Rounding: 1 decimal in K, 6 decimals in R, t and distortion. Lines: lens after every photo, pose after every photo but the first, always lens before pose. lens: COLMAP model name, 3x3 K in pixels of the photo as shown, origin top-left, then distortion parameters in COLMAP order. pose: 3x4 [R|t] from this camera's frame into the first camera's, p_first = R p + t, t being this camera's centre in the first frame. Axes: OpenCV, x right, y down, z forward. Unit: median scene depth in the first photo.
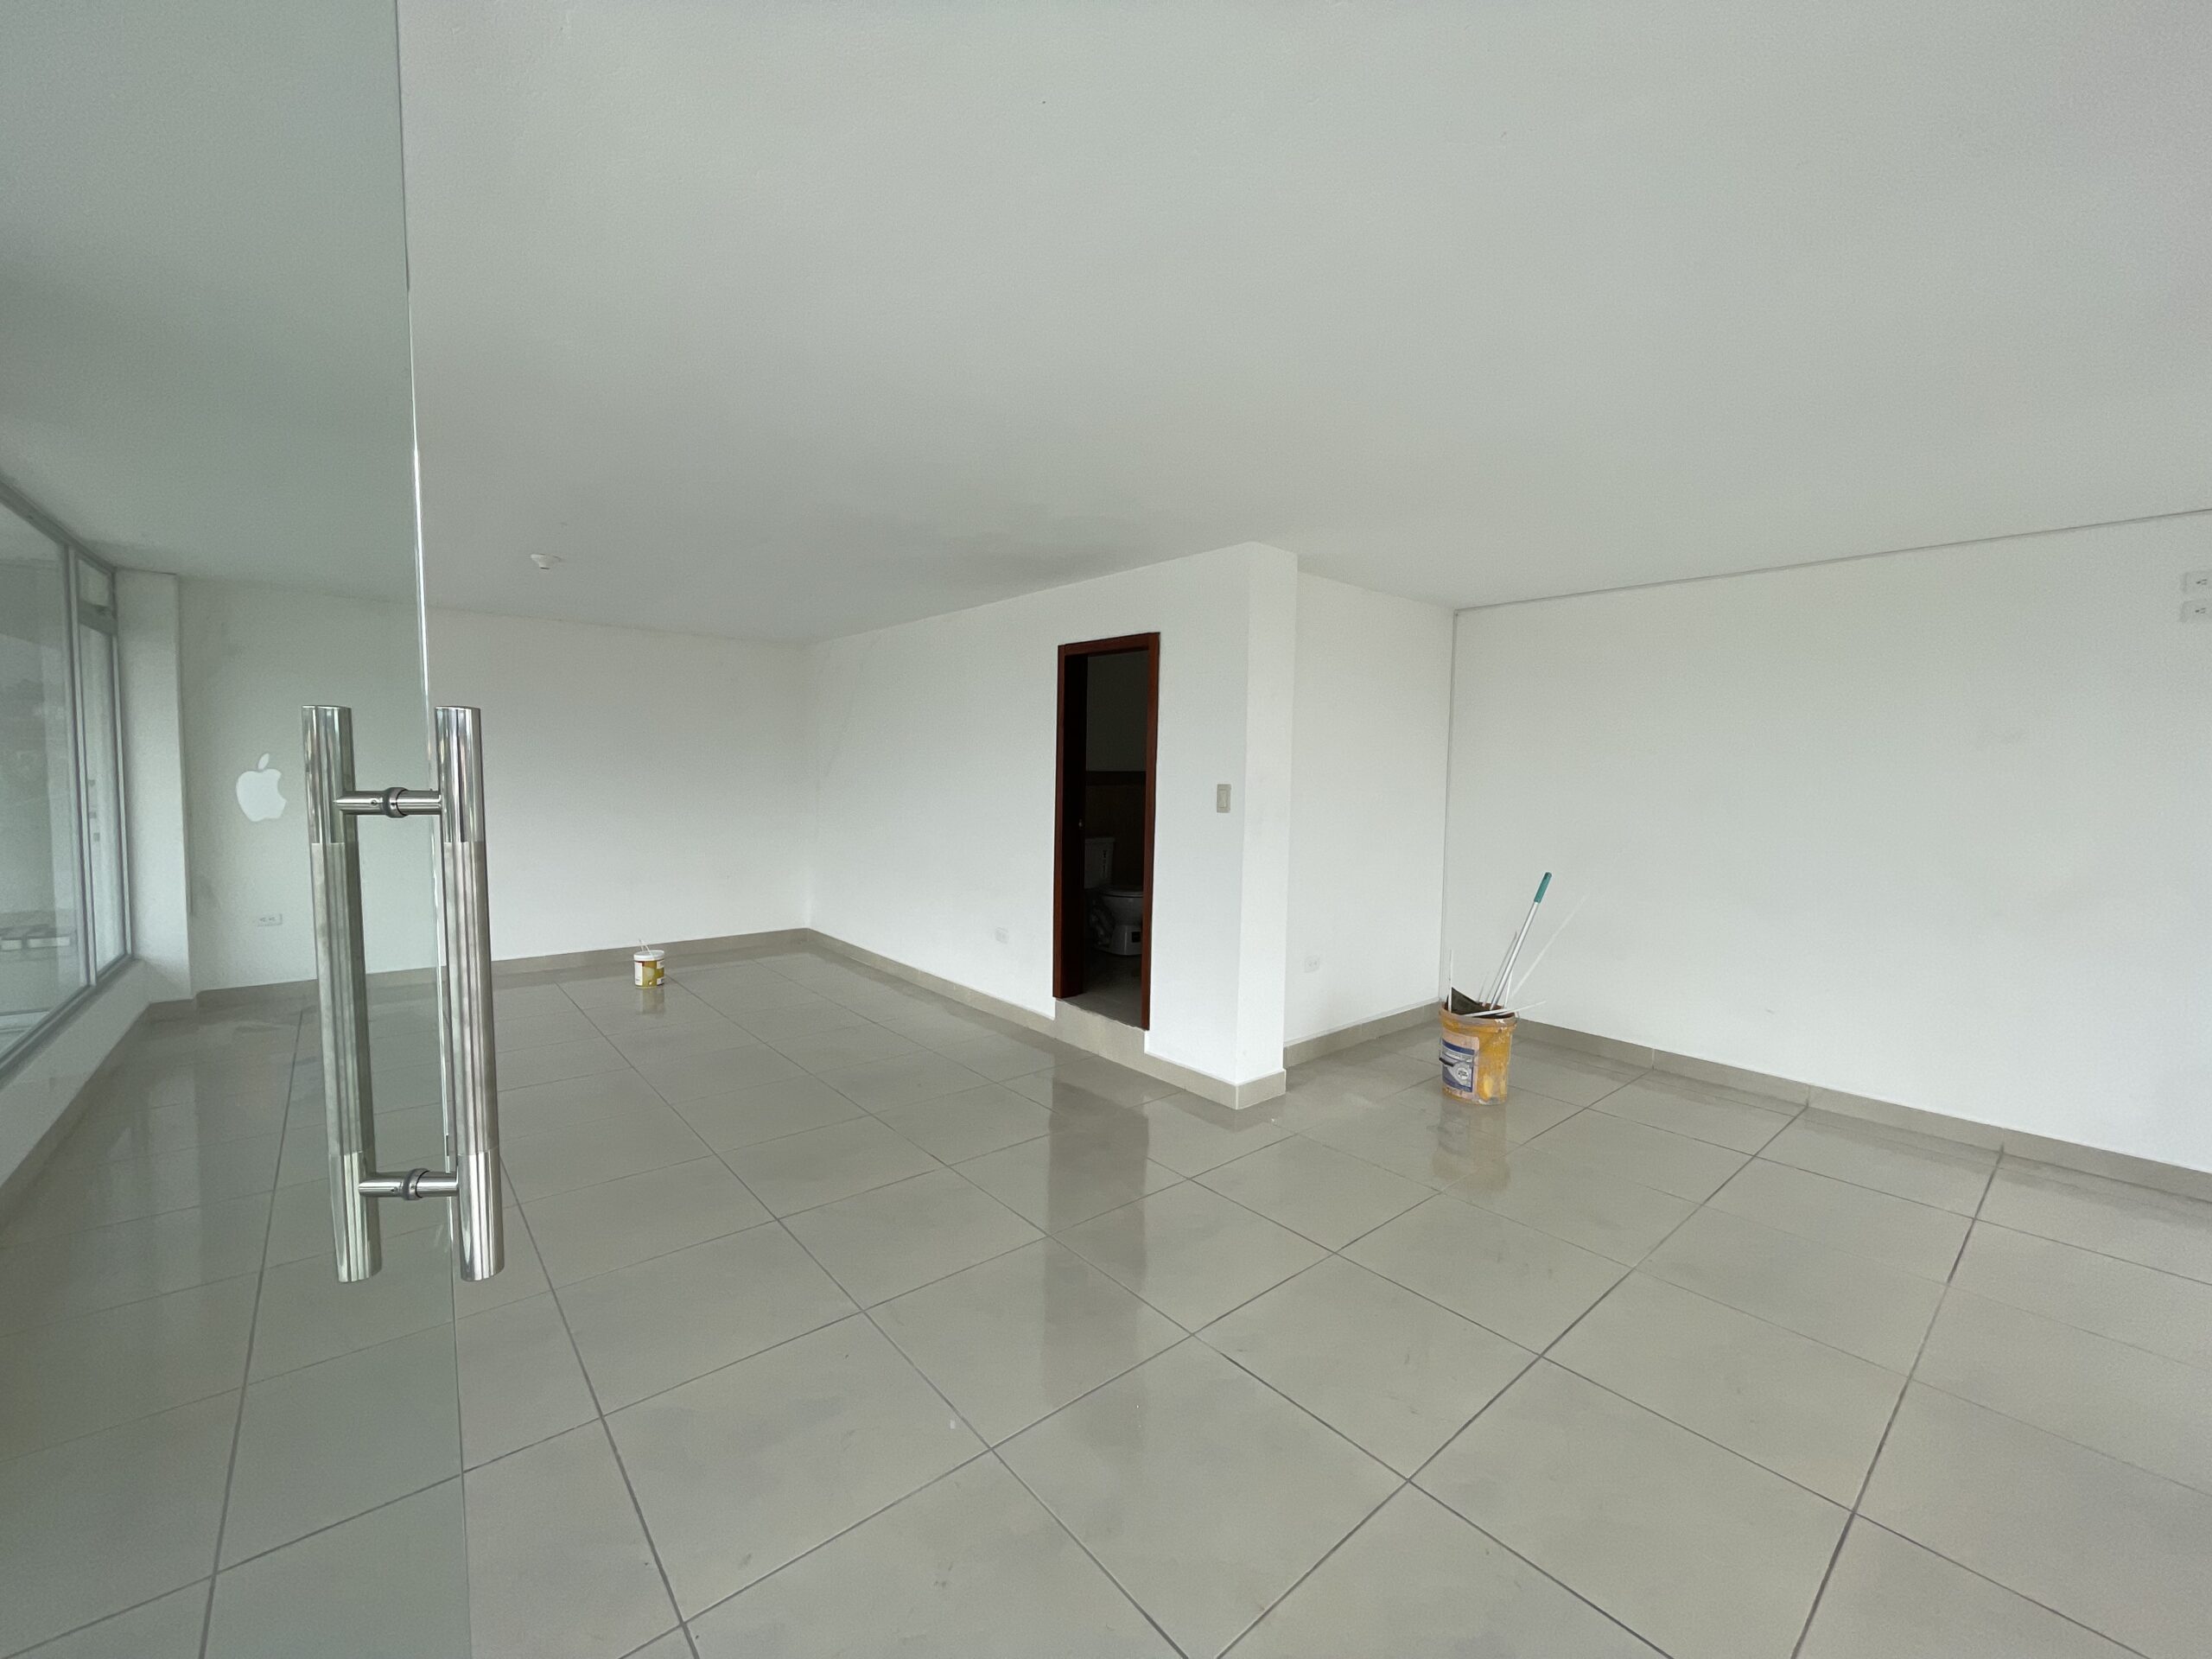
lens RADIAL K [[895.7, 0, 1108.8], [0, 895.7, 822.8], [0, 0, 1]] dist [0.013787, -0.005867]
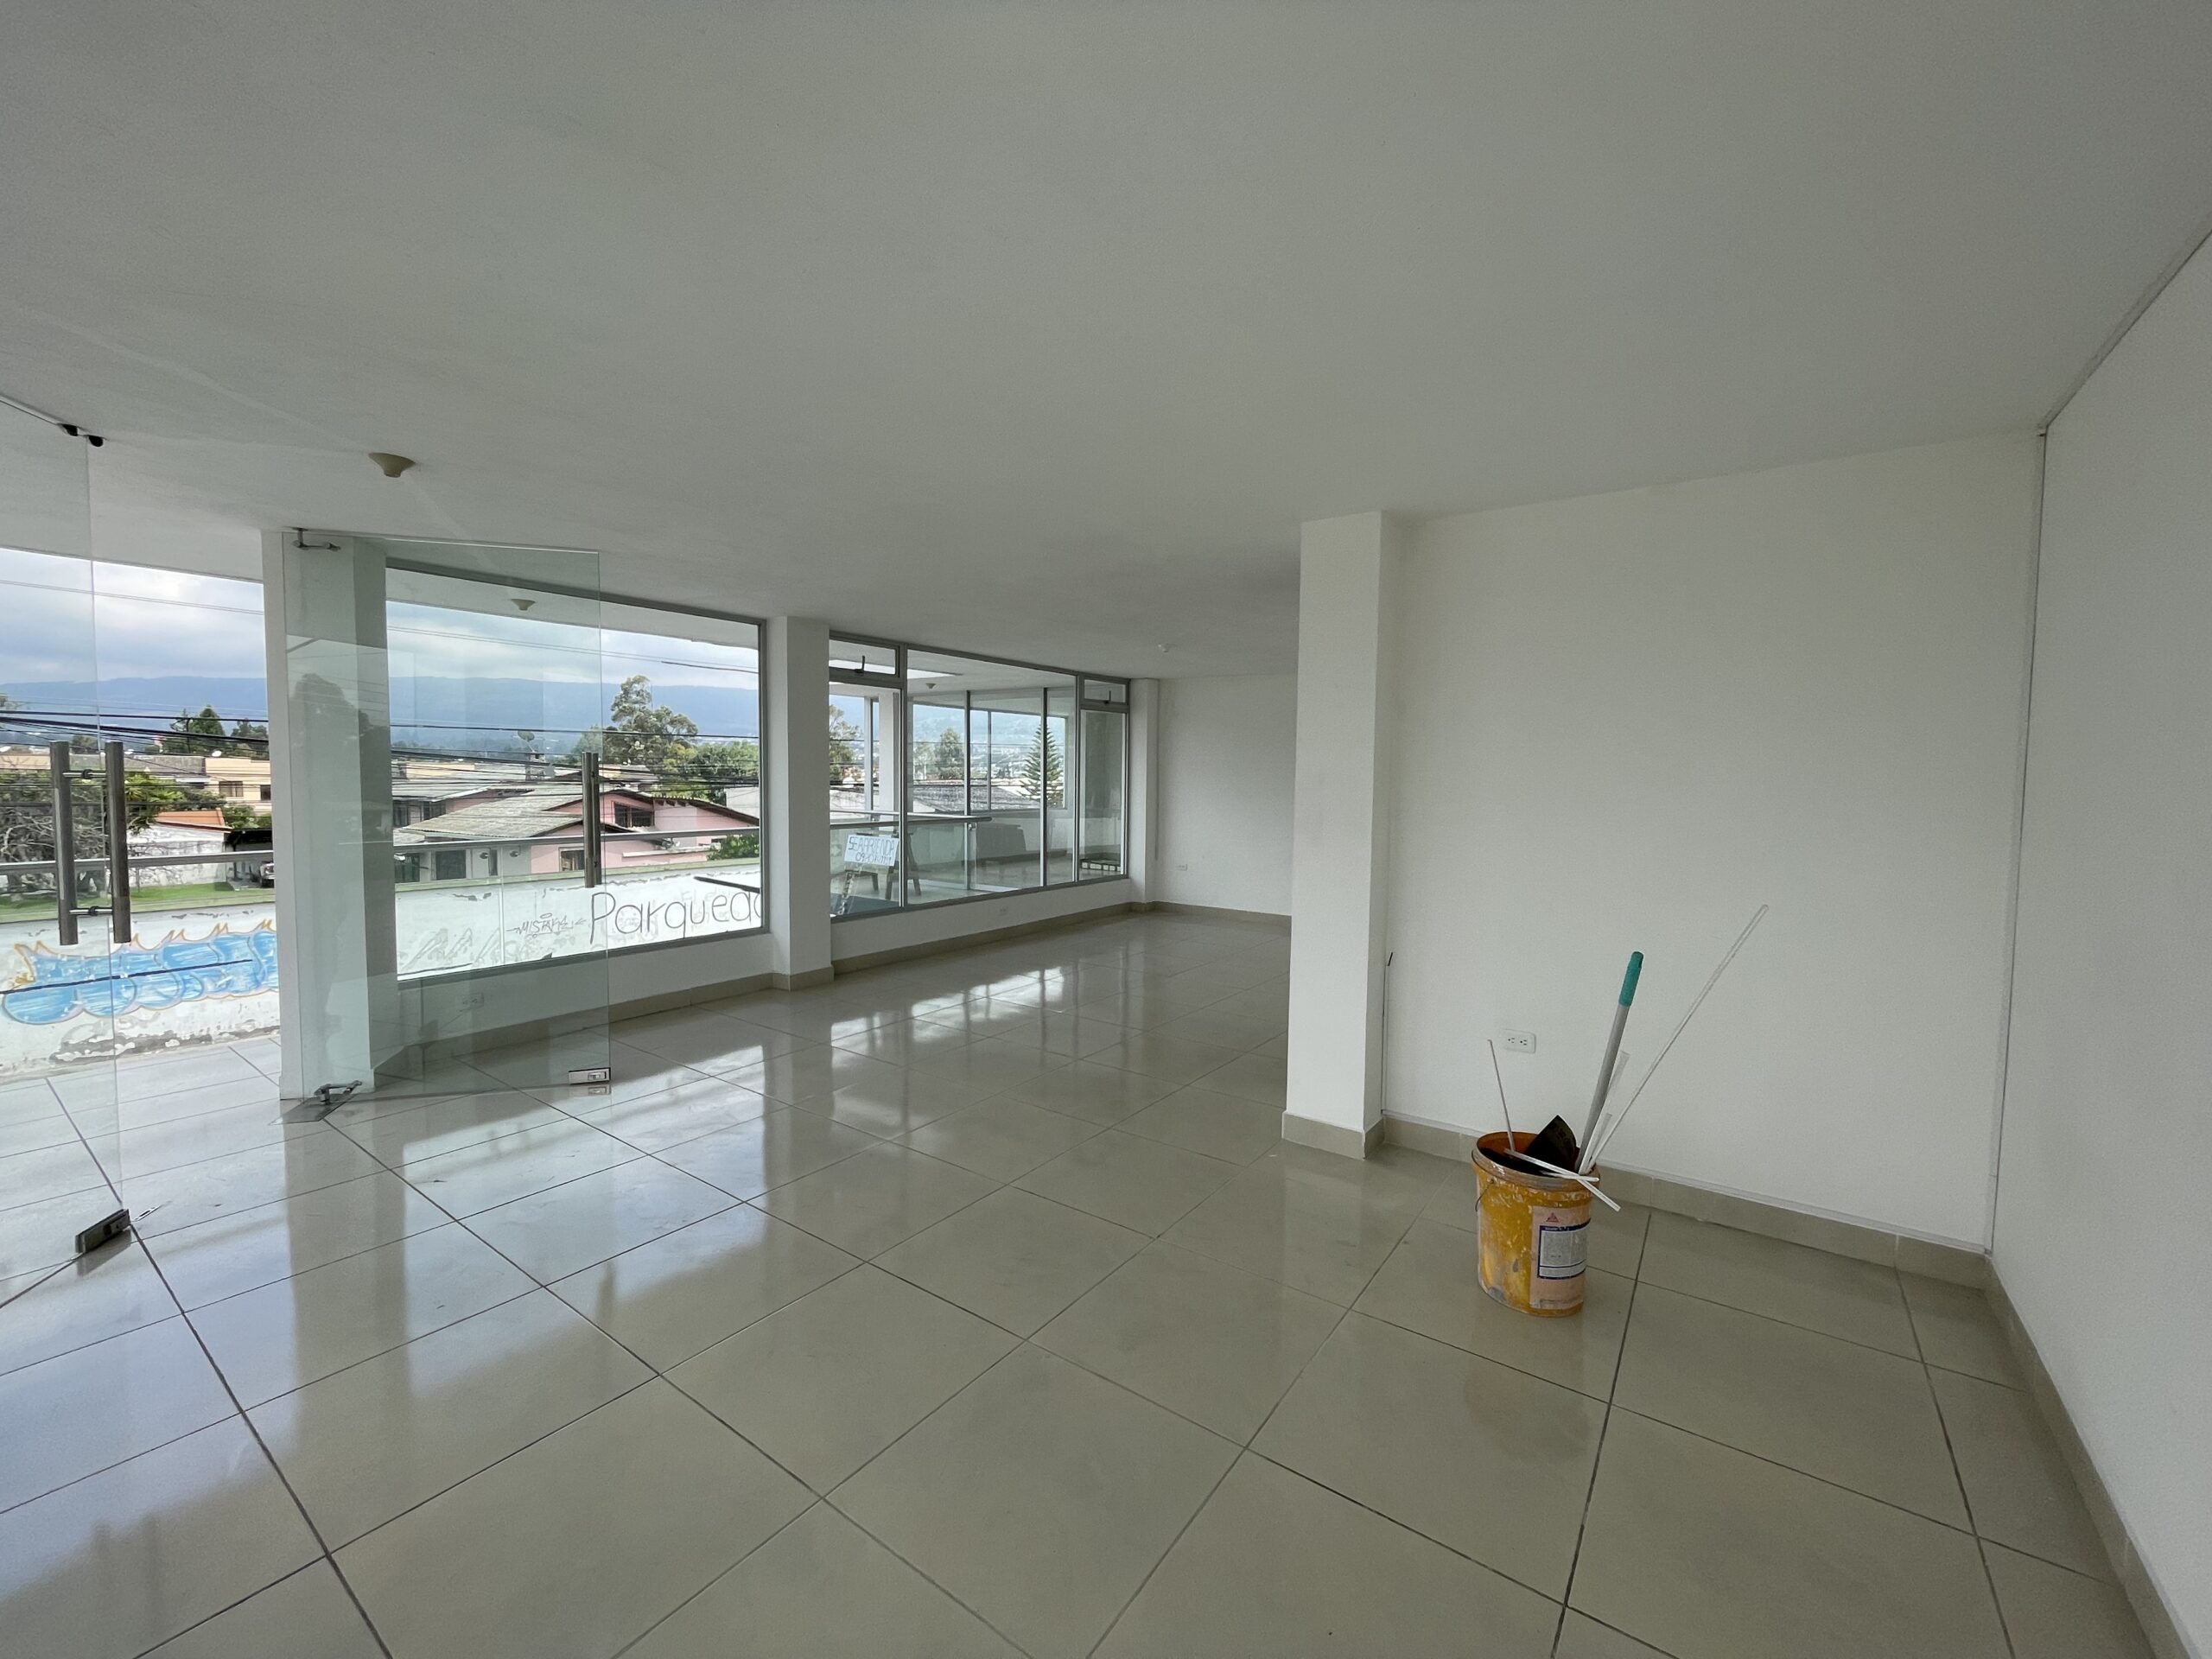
lens RADIAL K [[895.7, 0, 1108.8], [0, 895.7, 822.8], [0, 0, 1]] dist [0.013787, -0.005867]
pose [[0.246453, 0.040882, -0.968292, 0.834809], [-0.065547, 0.997525, 0.025433, -0.014439], [0.966935, 0.057201, 0.248523, 0.486898]]
